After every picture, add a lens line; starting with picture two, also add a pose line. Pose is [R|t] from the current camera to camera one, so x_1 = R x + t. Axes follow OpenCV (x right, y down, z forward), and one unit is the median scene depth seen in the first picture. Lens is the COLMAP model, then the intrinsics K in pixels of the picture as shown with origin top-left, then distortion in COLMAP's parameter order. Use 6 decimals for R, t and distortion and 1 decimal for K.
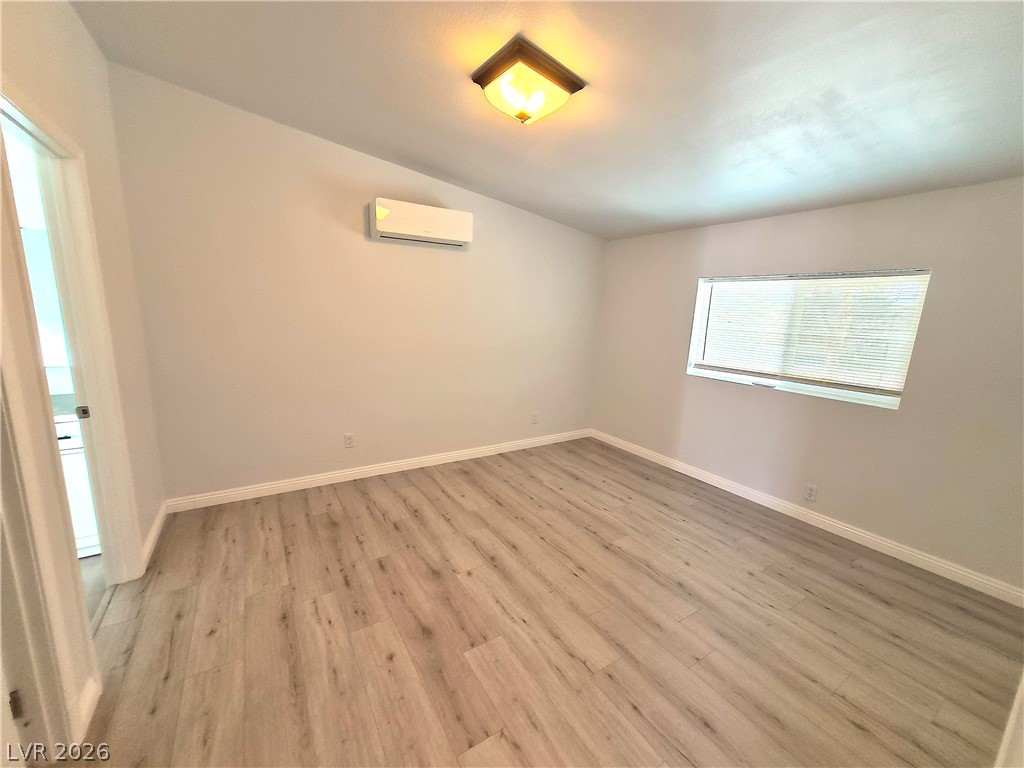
lens RADIAL K [[397.2, 0, 518.8], [0, 397.2, 381.8], [0, 0, 1]] dist [-0.002944, -0.000188]
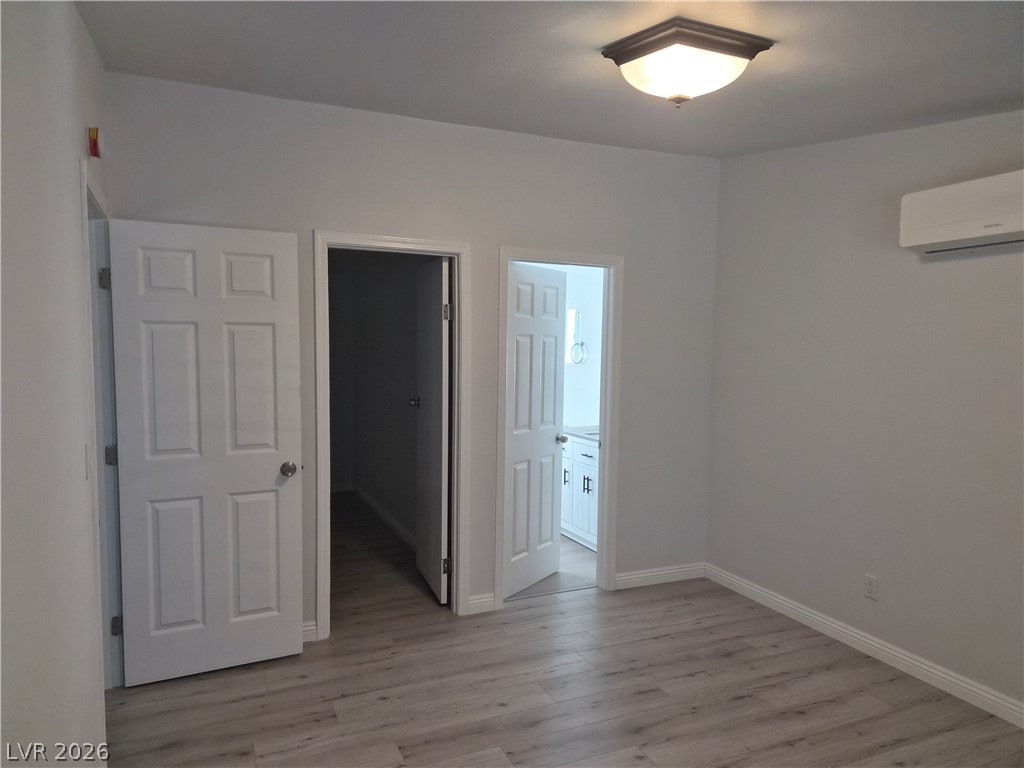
lens RADIAL K [[694.3, 0, 511.2], [0, 694.3, 386.4], [0, 0, 1]] dist [0.003521, 0.001199]
pose [[-0.138037, 0.027721, -0.990039, 0.849989], [-0.206060, 0.976931, 0.056084, -0.120256], [0.968754, 0.211749, -0.129141, 0.655238]]
